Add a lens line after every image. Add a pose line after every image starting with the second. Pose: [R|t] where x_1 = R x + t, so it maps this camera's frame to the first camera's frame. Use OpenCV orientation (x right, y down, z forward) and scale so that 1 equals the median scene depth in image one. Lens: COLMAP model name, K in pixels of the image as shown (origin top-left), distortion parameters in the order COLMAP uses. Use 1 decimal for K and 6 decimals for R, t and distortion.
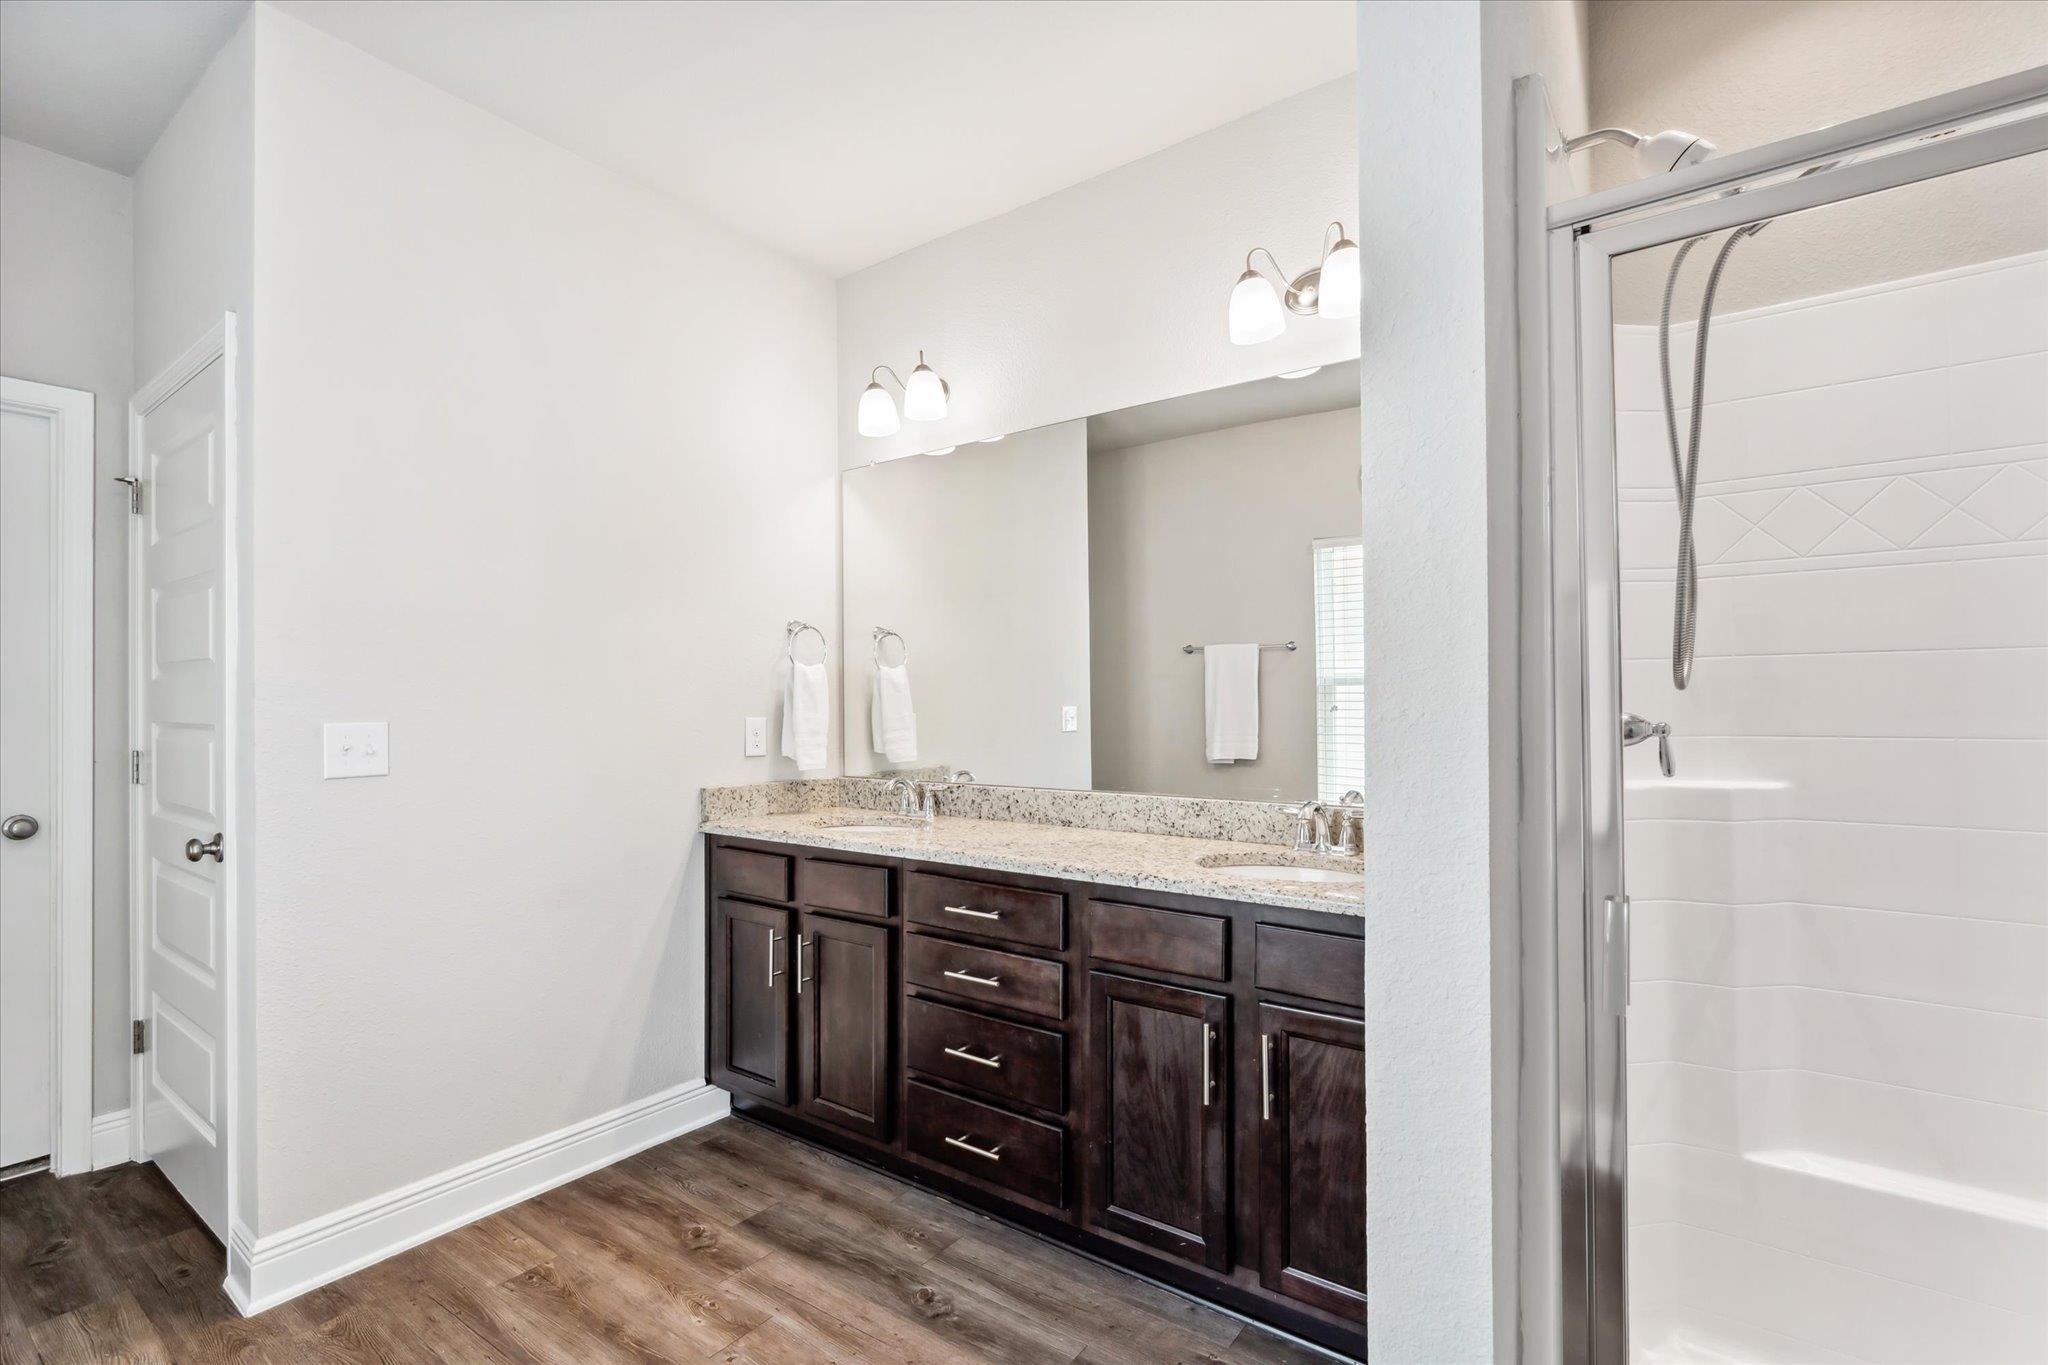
lens RADIAL K [[945.6, 0, 1027.7], [0, 945.6, 700.0], [0, 0, 1]] dist [-0.008381, 0.002606]
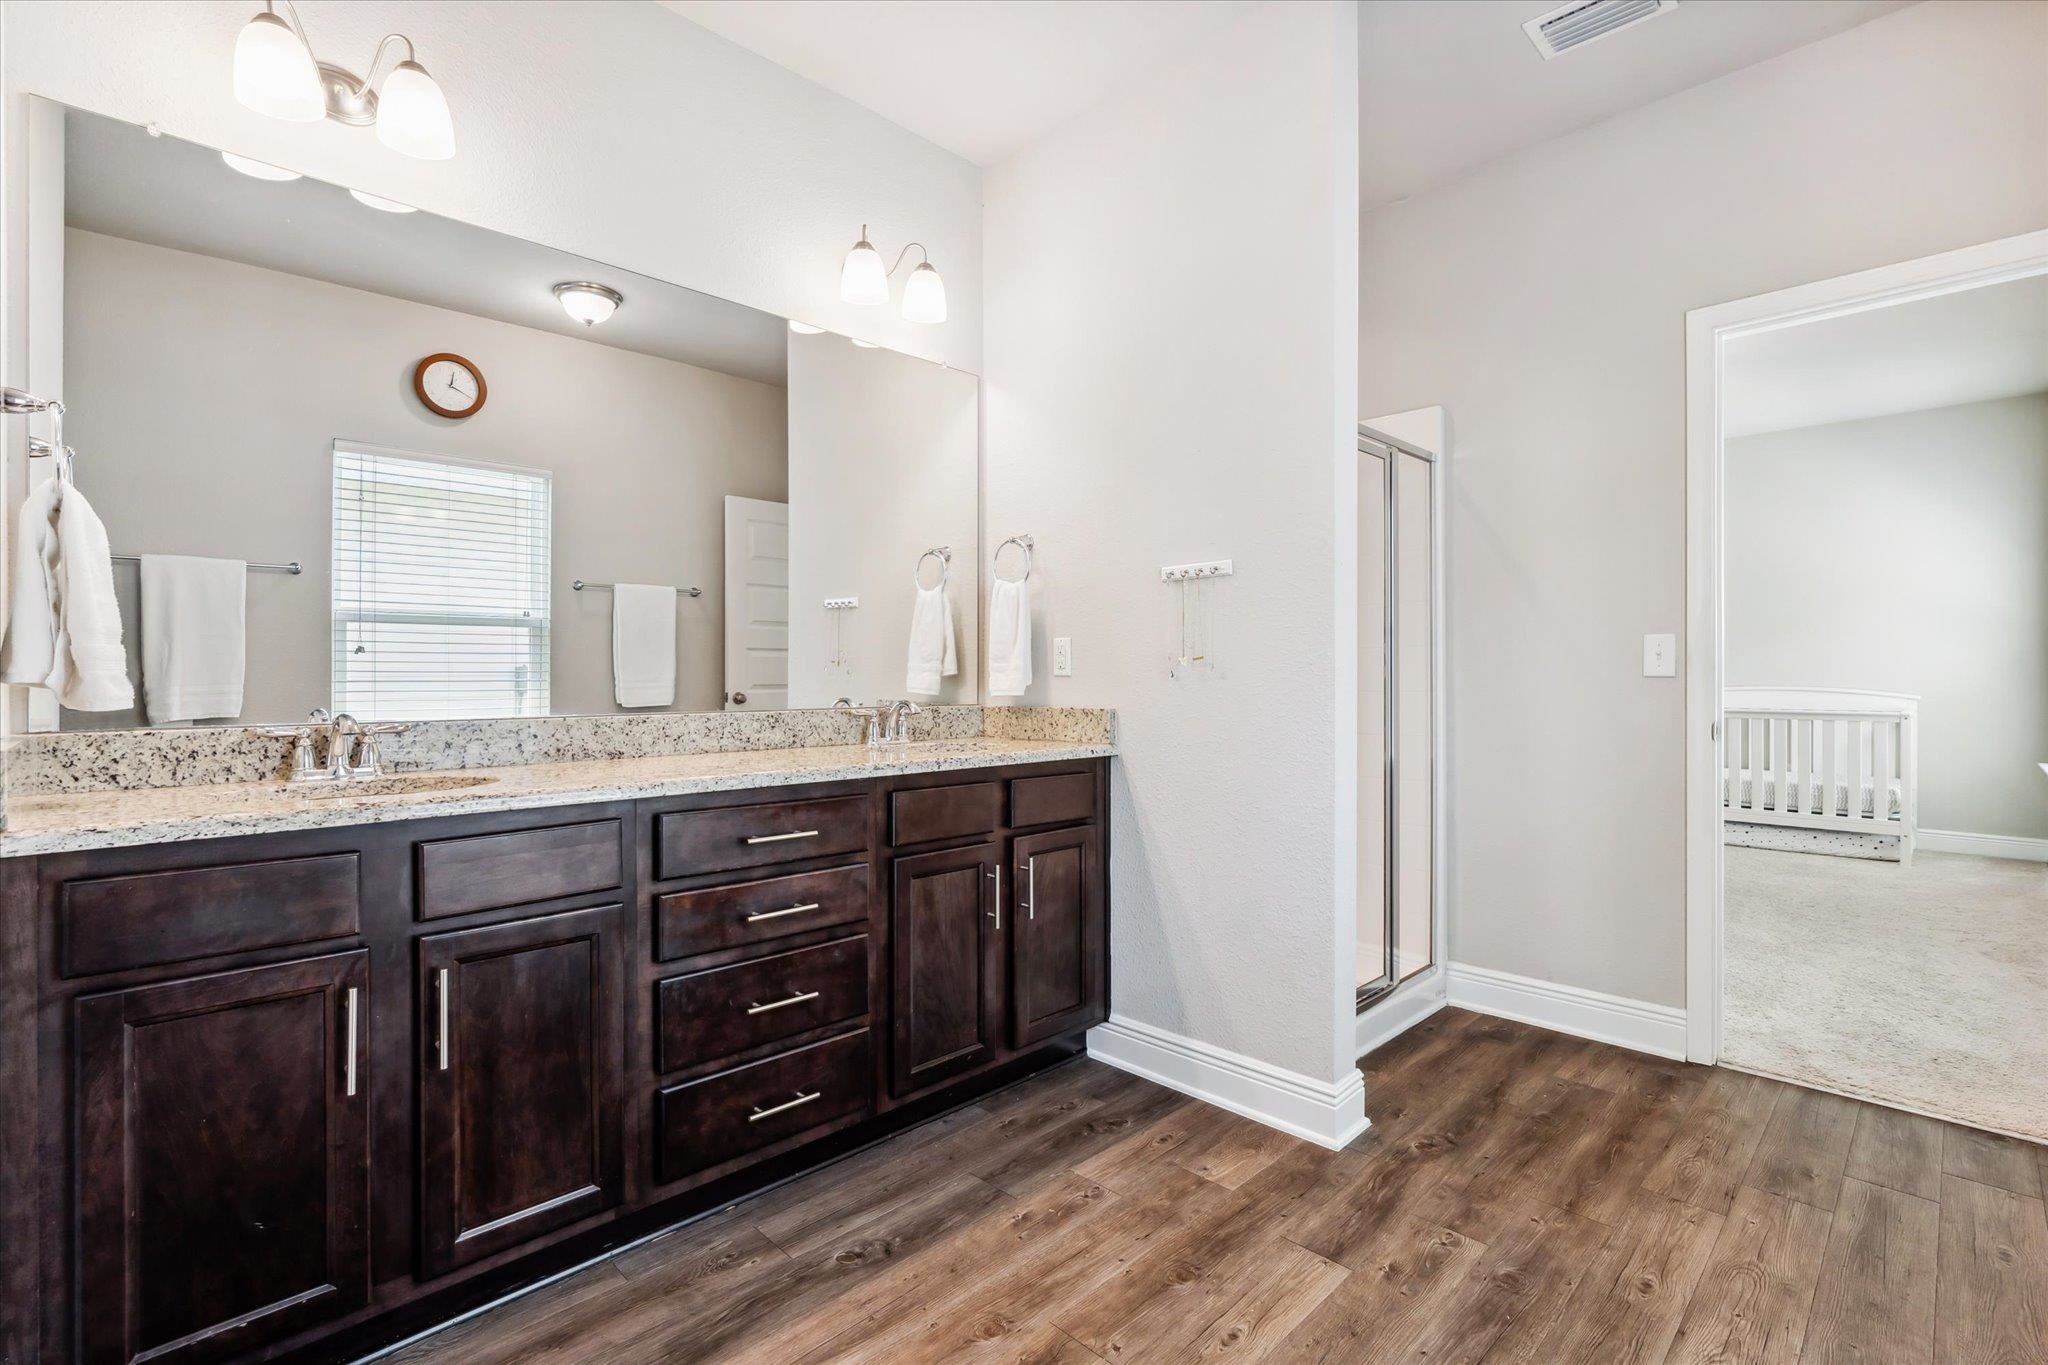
lens RADIAL K [[945.6, 0, 1028.2], [0, 945.6, 682.4], [0, 0, 1]] dist [-0.008381, 0.002606]
pose [[0.144023, 0.001208, 0.989574, -0.849944], [-0.002317, 0.999997, -0.000883, 0.079008], [-0.989572, -0.002166, 0.144026, 0.621970]]
